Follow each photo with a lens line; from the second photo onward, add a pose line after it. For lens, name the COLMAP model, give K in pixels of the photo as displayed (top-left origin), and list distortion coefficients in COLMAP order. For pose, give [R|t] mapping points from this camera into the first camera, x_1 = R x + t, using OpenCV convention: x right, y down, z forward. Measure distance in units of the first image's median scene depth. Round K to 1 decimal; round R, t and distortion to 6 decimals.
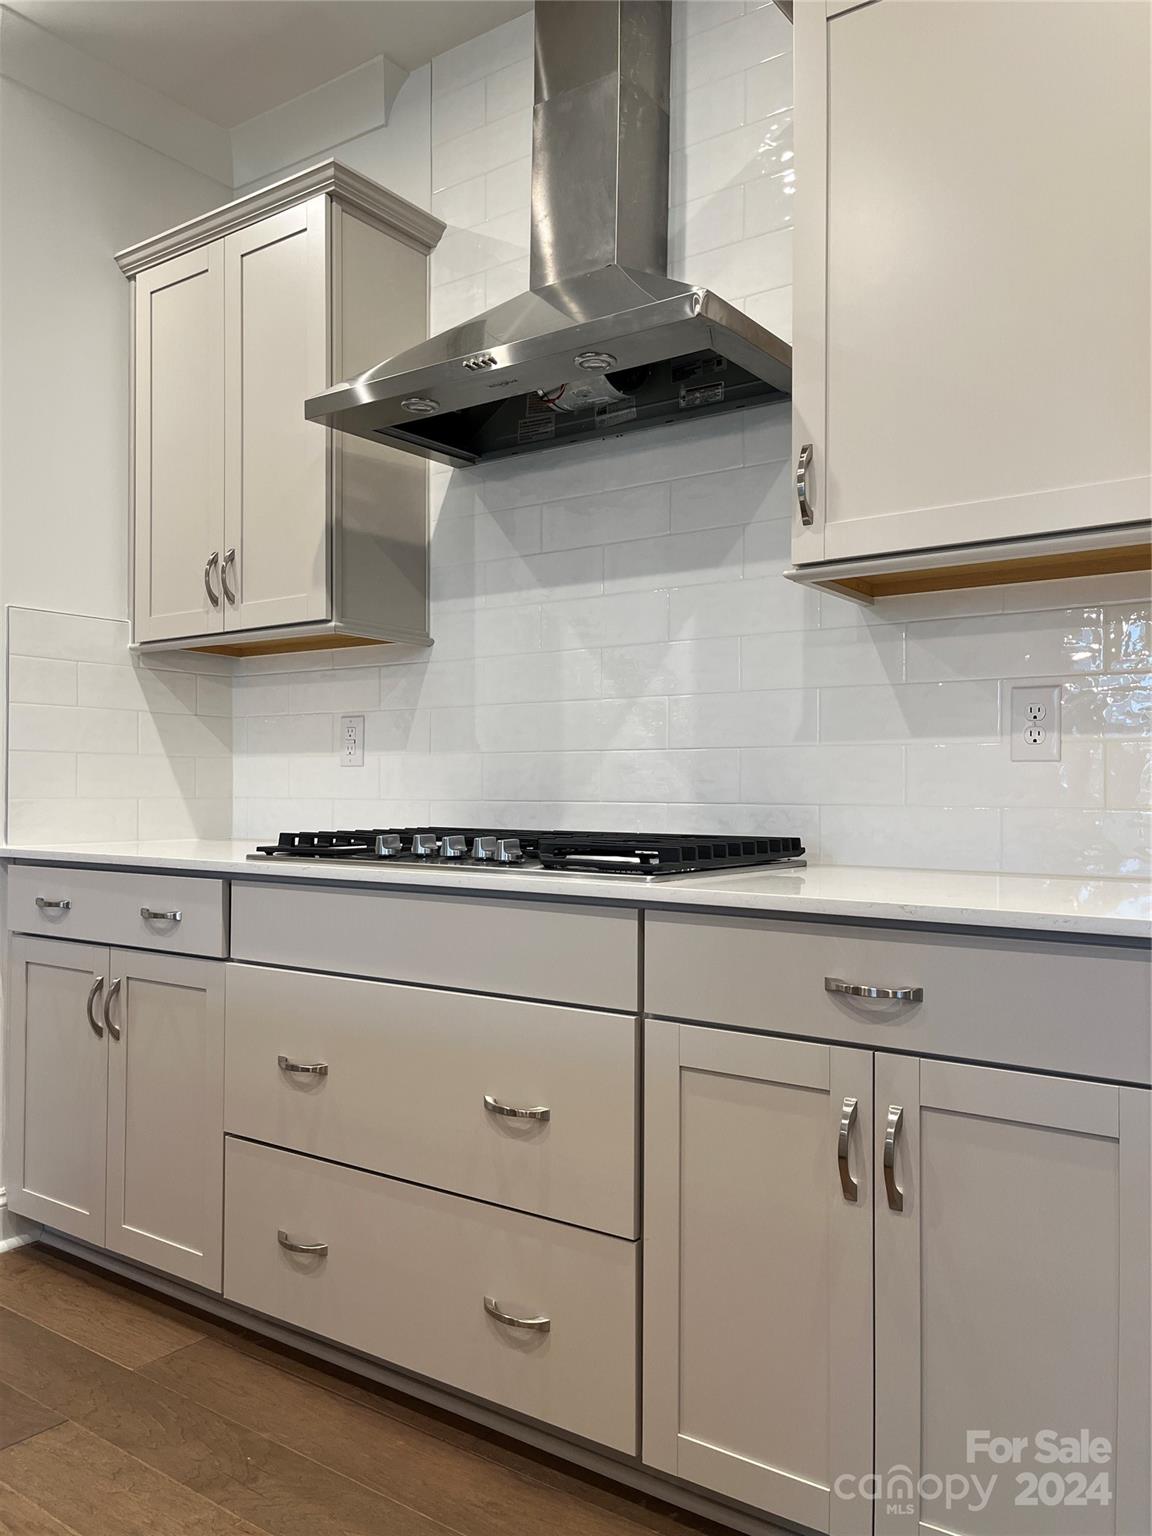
lens RADIAL K [[1169.9, 0, 591.1], [0, 1169.9, 778.5], [0, 0, 1]] dist [0.056457, -0.076403]
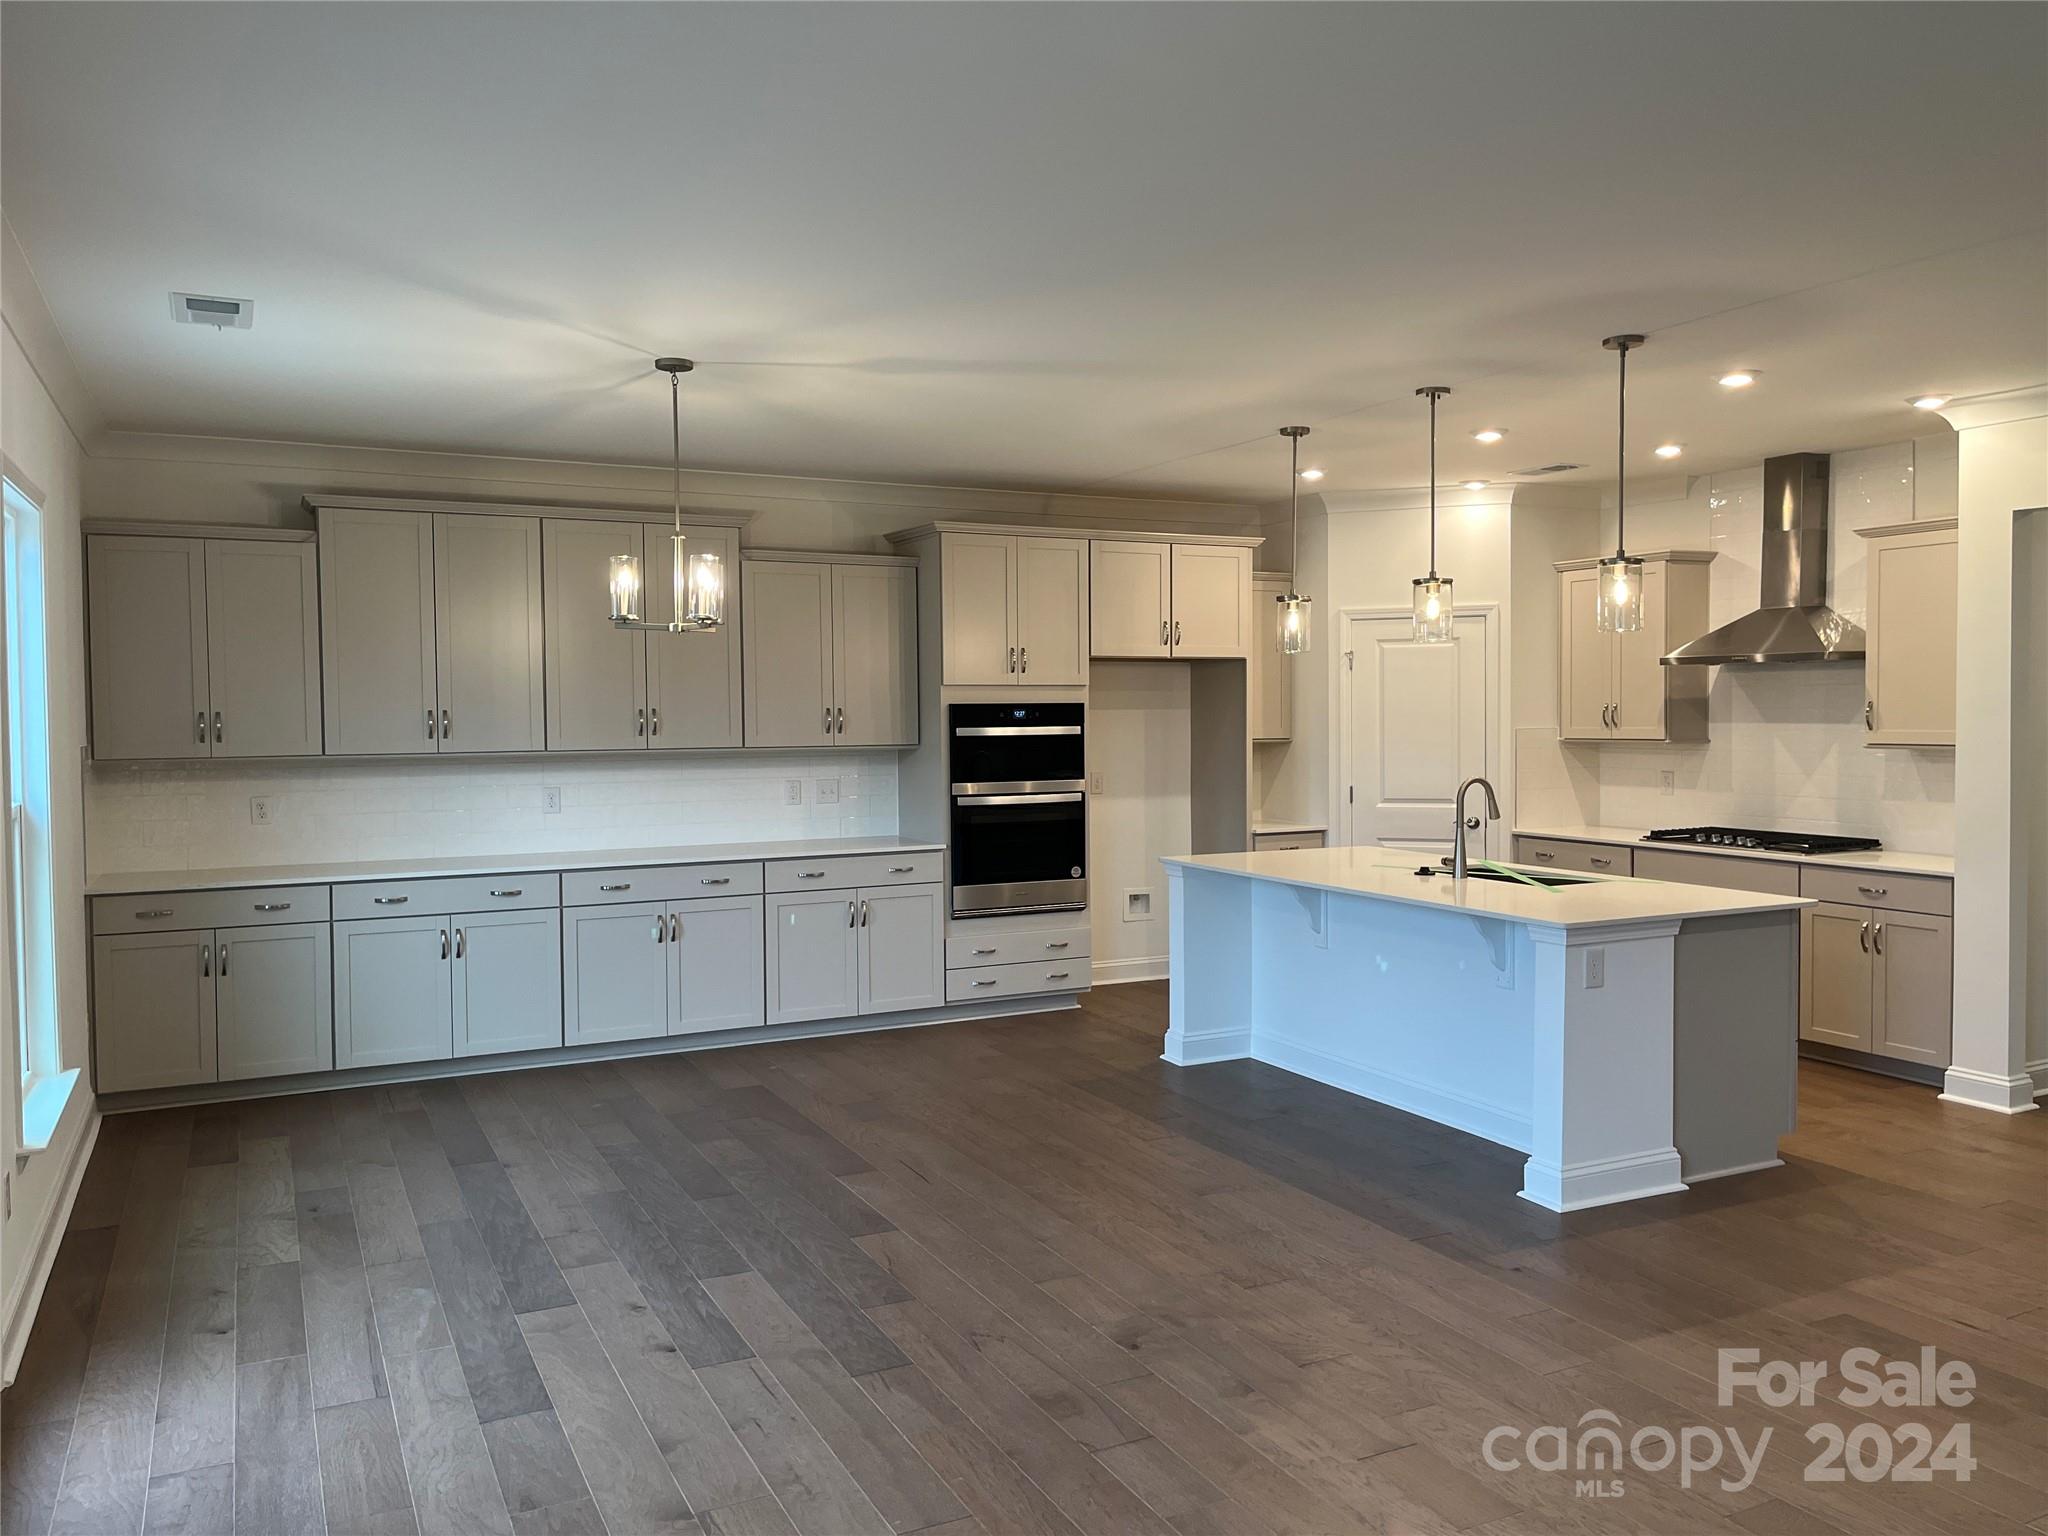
lens RADIAL K [[1559.9, 0, 1035.0], [0, 1559.9, 763.6], [0, 0, 1]] dist [0.056457, -0.076403]
pose [[0.886455, 0.006303, -0.462771, 0.122742], [0.015534, 0.998939, 0.043361, -0.257742], [0.462554, -0.045626, 0.885417, -2.536213]]
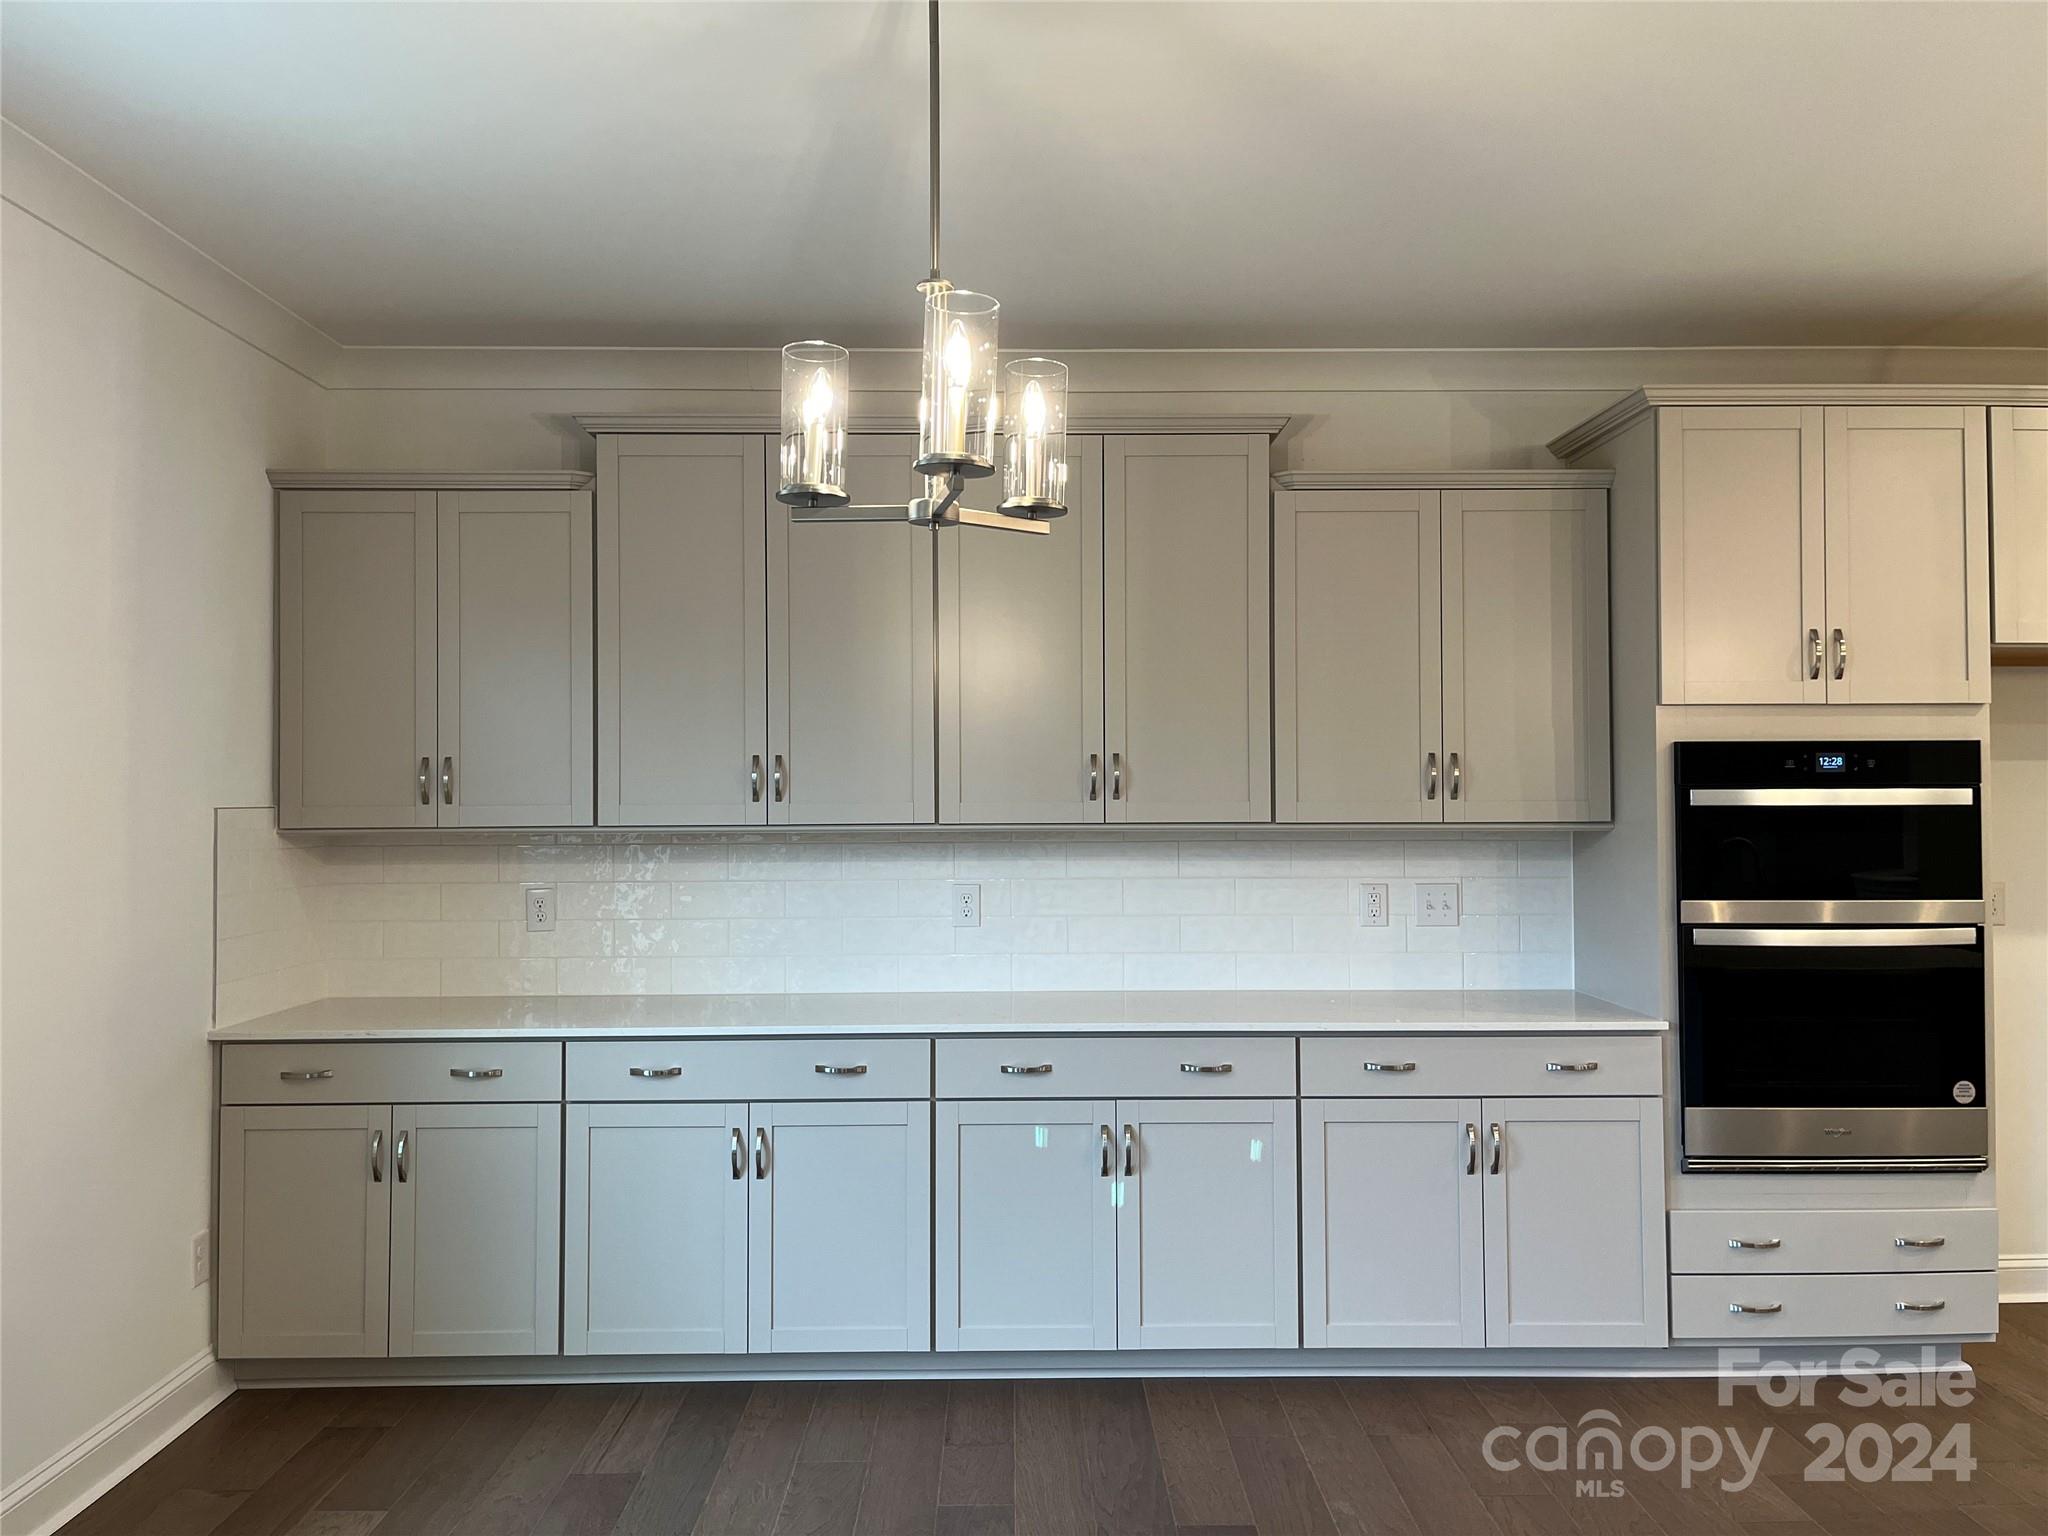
lens RADIAL K [[1559.9, 0, 1028.2], [0, 1559.9, 767.2], [0, 0, 1]] dist [0.056457, -0.076403]
pose [[0.595744, -0.022103, -0.802870, -0.615383], [0.014619, 0.999754, -0.016676, -0.199732], [0.803041, -0.001803, 0.595921, -1.273563]]
